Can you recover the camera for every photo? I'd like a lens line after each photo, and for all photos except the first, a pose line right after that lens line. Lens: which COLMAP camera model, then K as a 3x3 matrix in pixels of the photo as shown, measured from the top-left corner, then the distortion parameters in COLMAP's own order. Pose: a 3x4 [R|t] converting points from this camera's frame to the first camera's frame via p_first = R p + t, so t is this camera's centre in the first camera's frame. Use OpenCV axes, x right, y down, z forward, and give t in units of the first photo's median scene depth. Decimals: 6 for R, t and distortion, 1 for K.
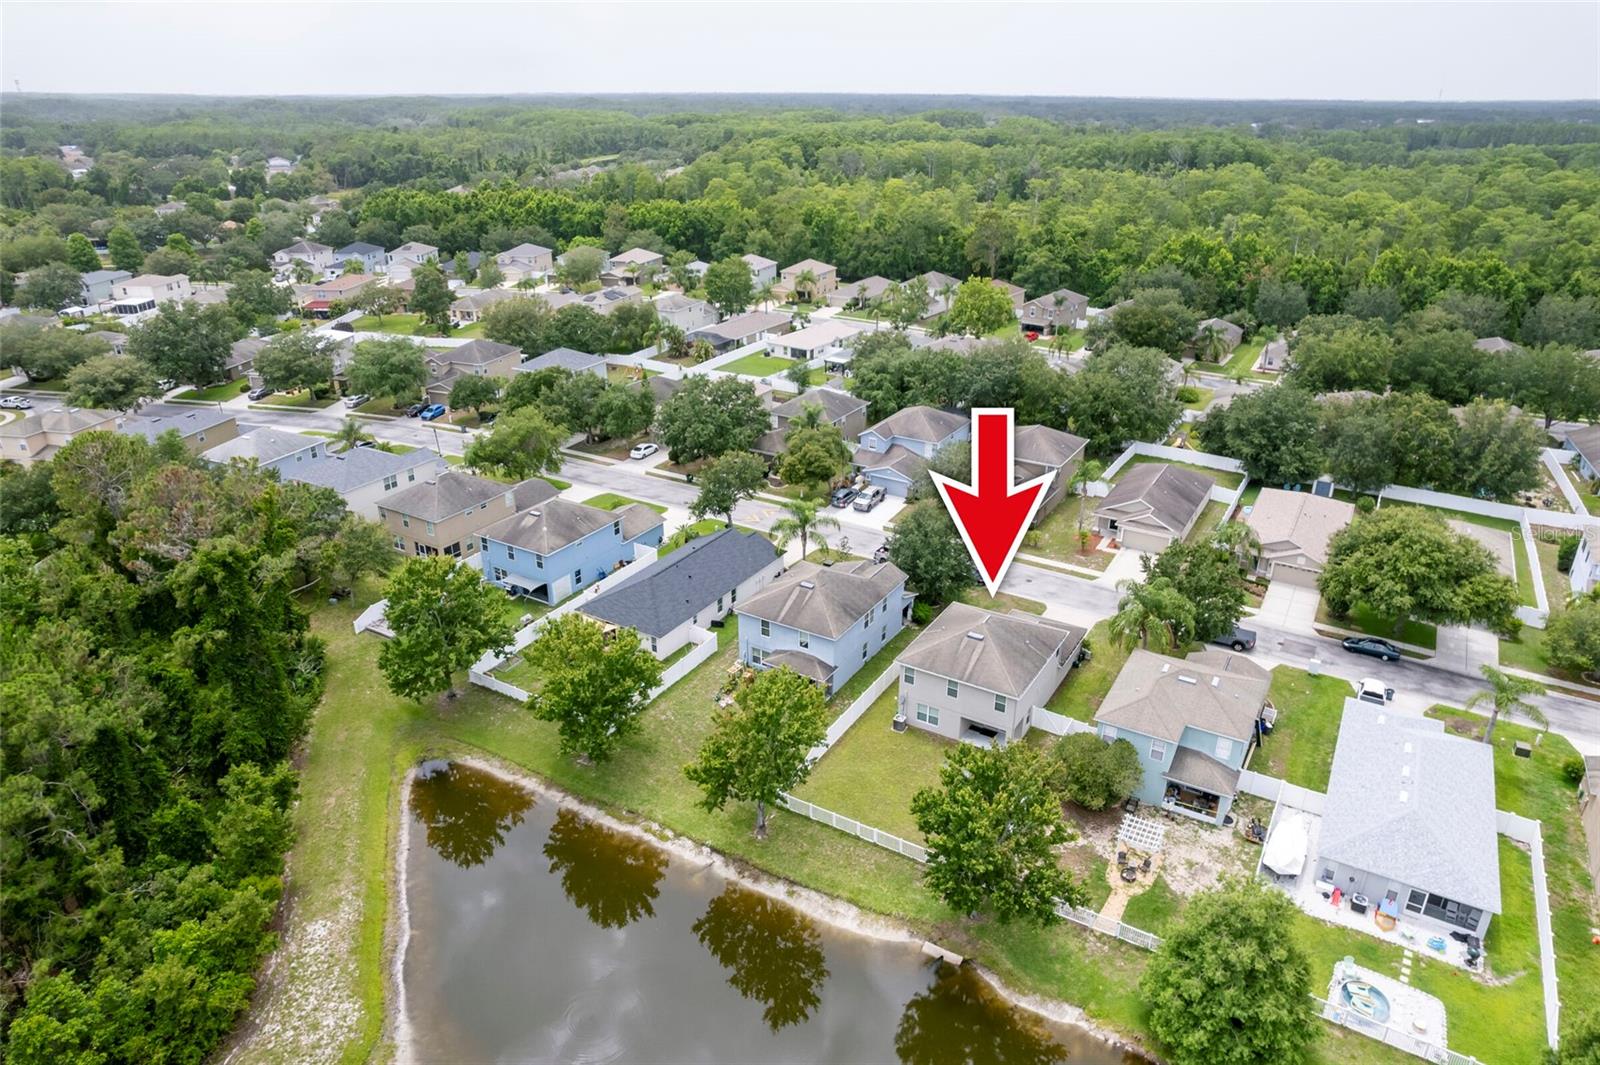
lens RADIAL K [[1022.7, 0, 805.0], [0, 1022.7, 531.1], [0, 0, 1]] dist [-0.083316, 0.079945]
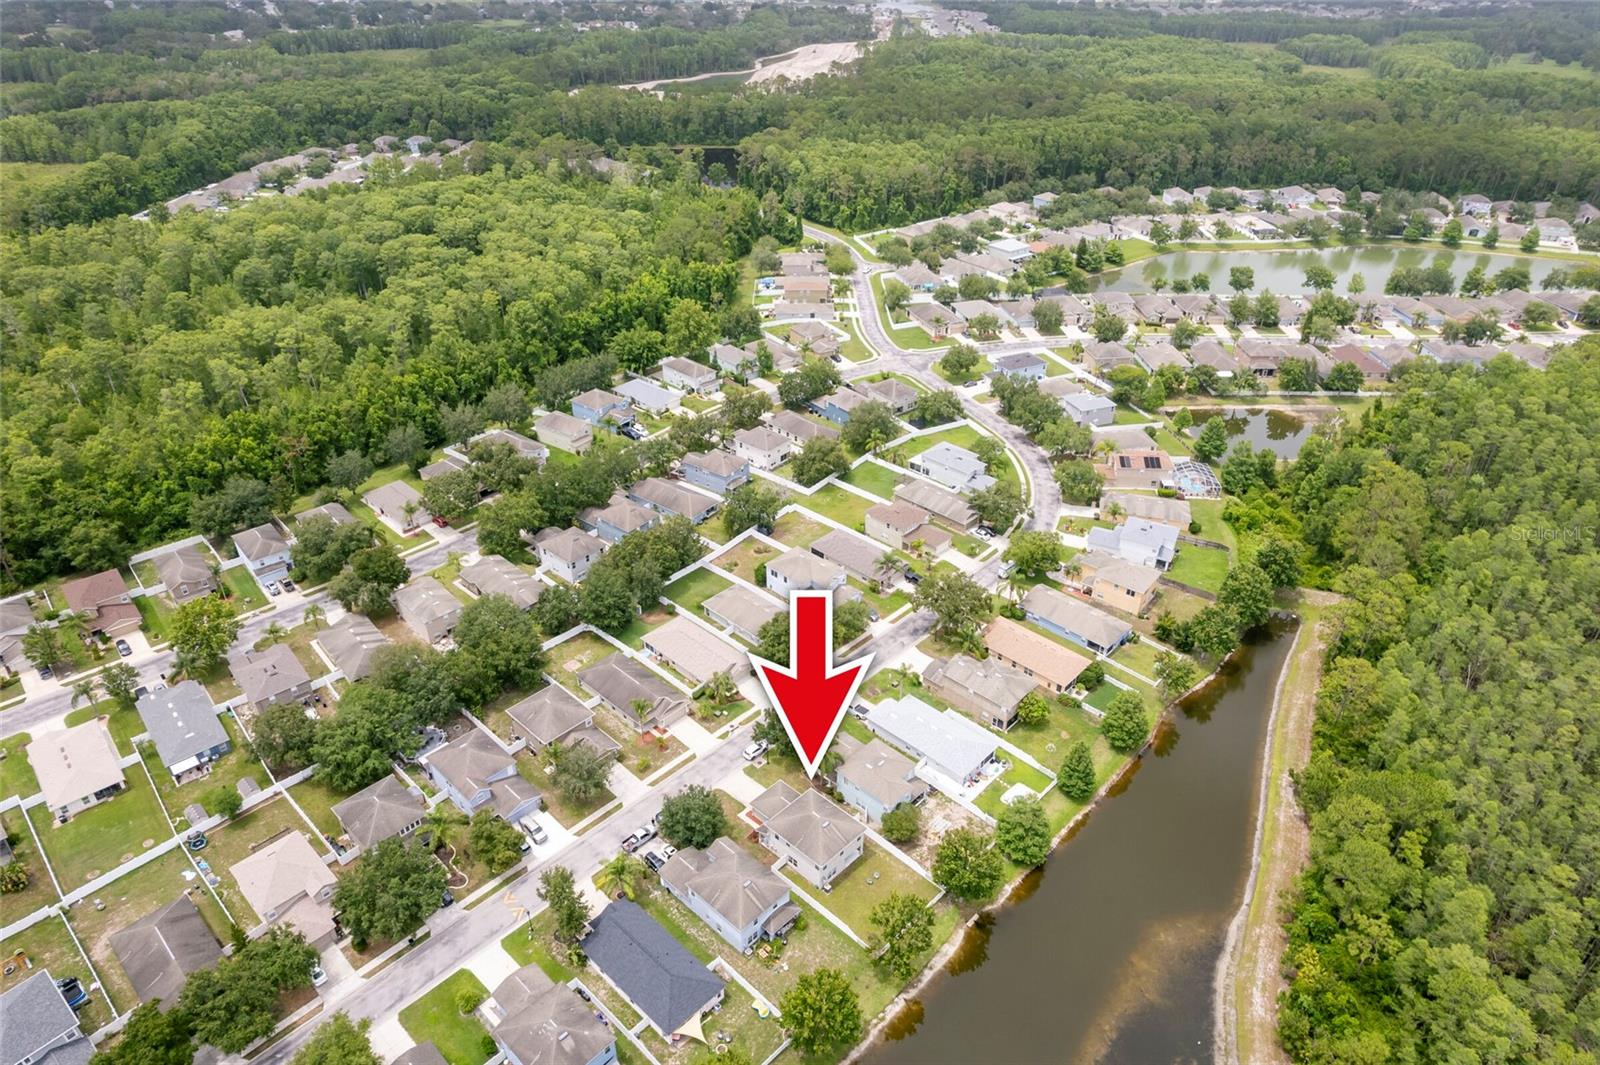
lens RADIAL K [[1022.7, 0, 805.0], [0, 1022.7, 531.1], [0, 0, 1]] dist [-0.083316, 0.079945]
pose [[0.219601, -0.514330, 0.829000, -1.006742], [0.388157, 0.825652, 0.409430, -1.015317], [-0.895047, 0.231871, 0.380954, 0.165553]]
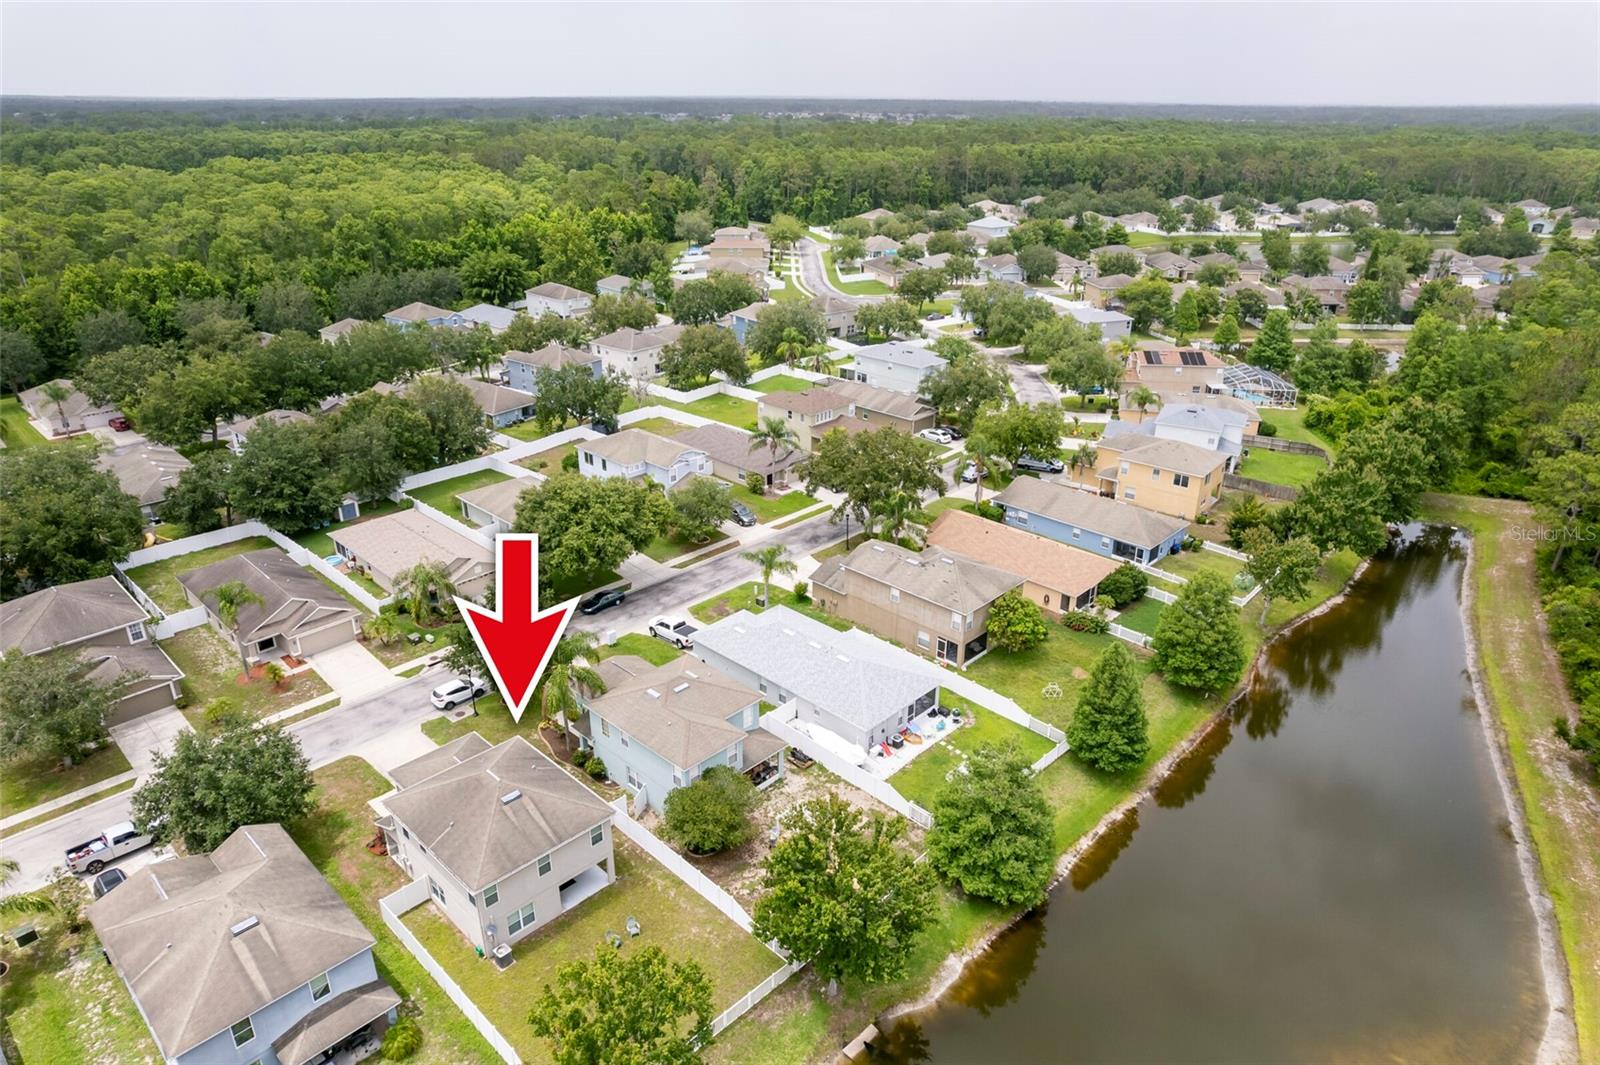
lens RADIAL K [[1022.7, 0, 805.0], [0, 1022.7, 531.1], [0, 0, 1]] dist [-0.083316, 0.079945]
pose [[0.223290, -0.393800, 0.891663, -0.356395], [0.391027, 0.874116, 0.288130, -0.190847], [-0.892883, 0.284328, 0.349168, 0.412034]]
